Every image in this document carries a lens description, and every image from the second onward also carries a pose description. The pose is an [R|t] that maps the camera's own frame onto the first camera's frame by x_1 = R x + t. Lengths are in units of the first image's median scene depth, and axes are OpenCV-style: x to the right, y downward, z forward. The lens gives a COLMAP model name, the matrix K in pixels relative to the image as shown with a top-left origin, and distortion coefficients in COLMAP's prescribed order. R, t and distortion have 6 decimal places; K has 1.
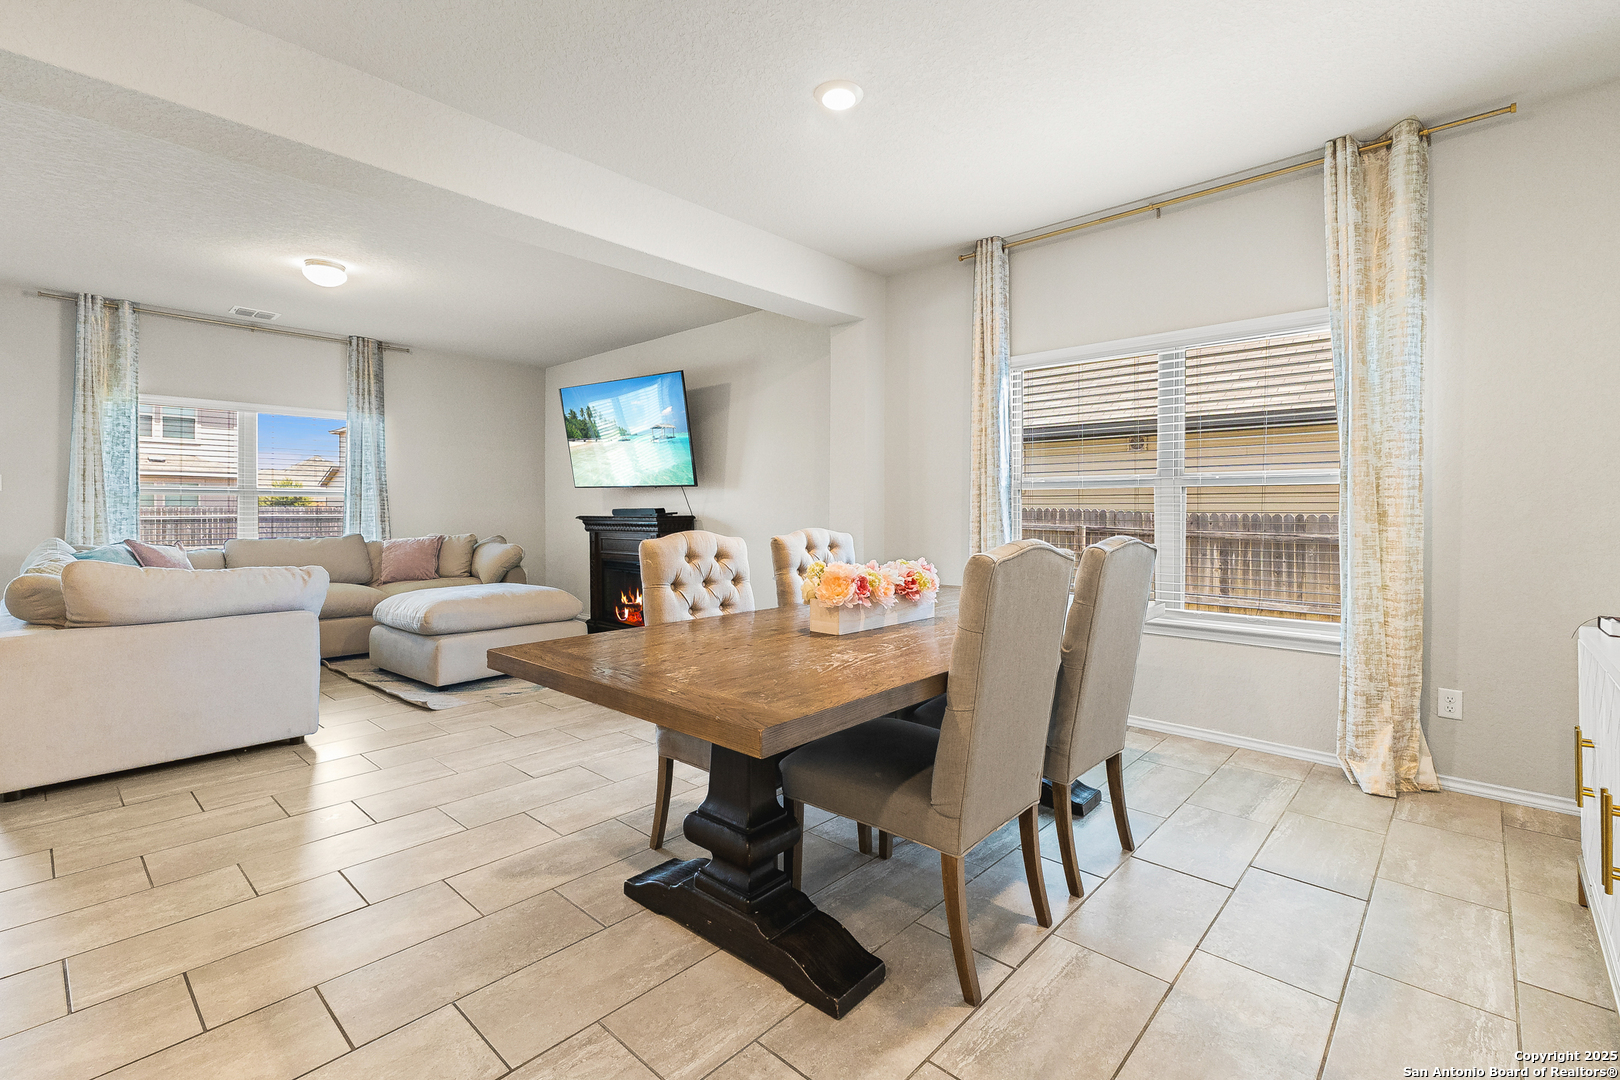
lens RADIAL K [[715.3, 0, 820.2], [0, 715.3, 501.0], [0, 0, 1]] dist [0.004099, 0.000388]
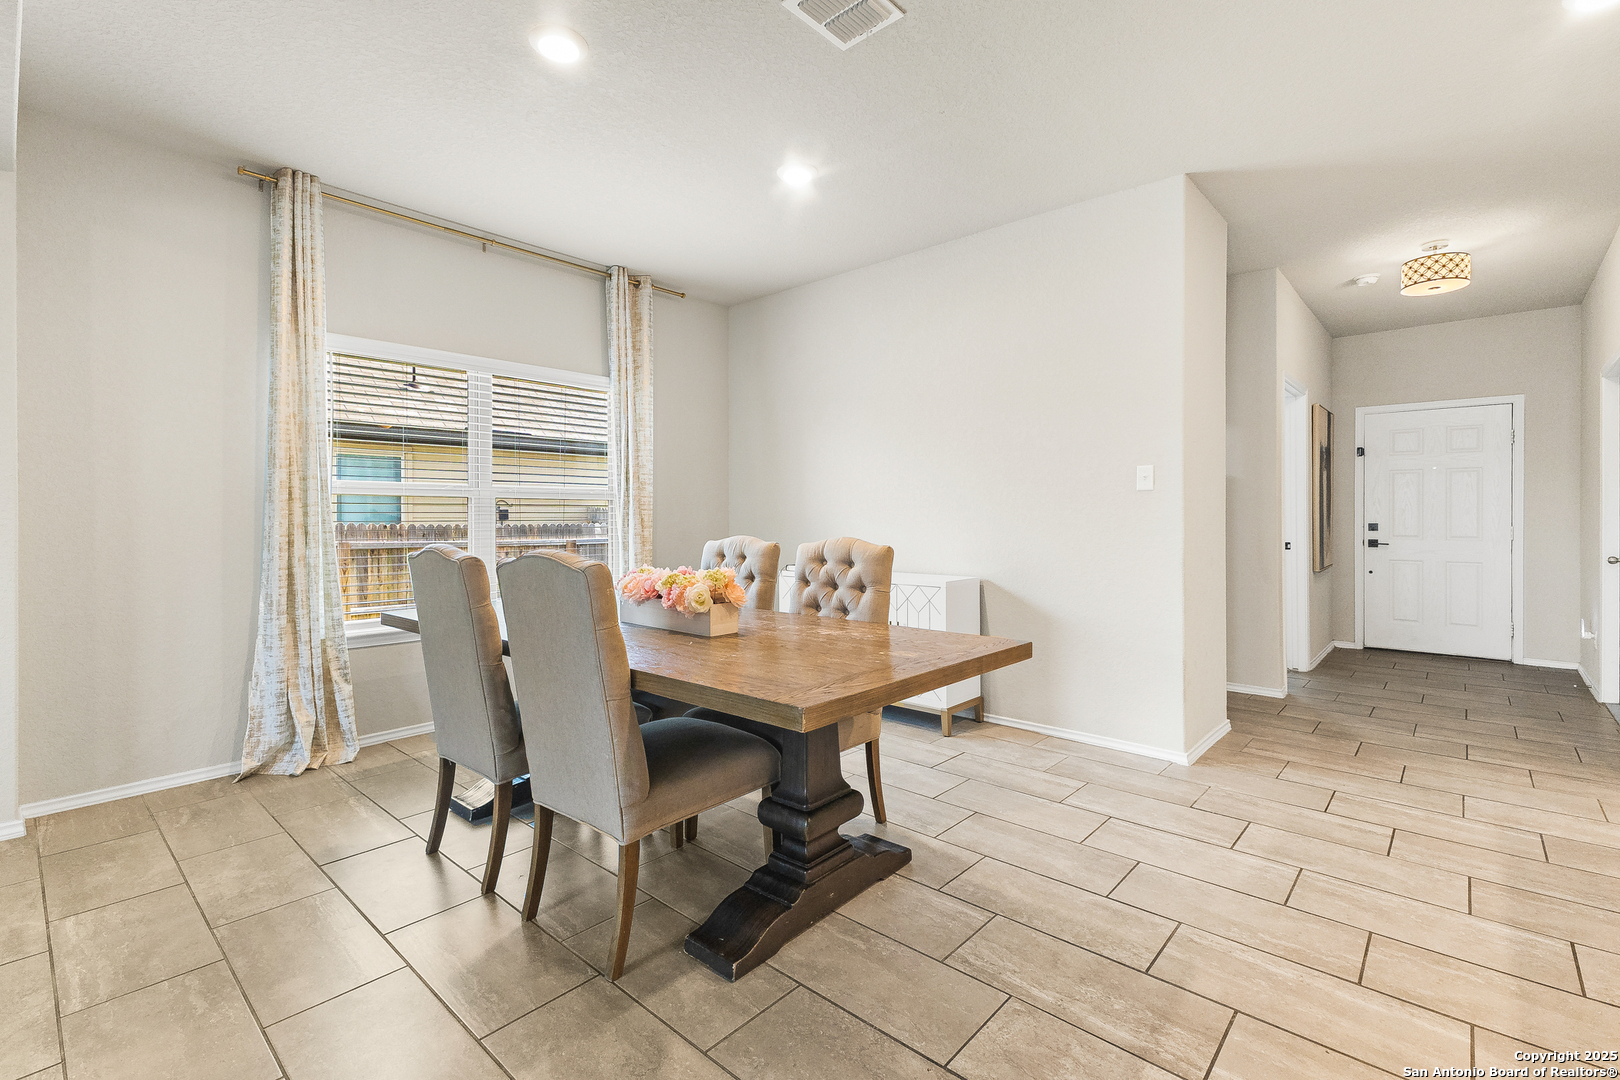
lens RADIAL K [[715.3, 0, 793.9], [0, 715.3, 507.2], [0, 0, 1]] dist [0.004099, 0.000388]
pose [[0.022184, 0.009470, 0.999709, -0.932101], [-0.008780, 0.999918, -0.009277, 0.000928], [-0.999715, -0.008572, 0.022266, 0.766287]]
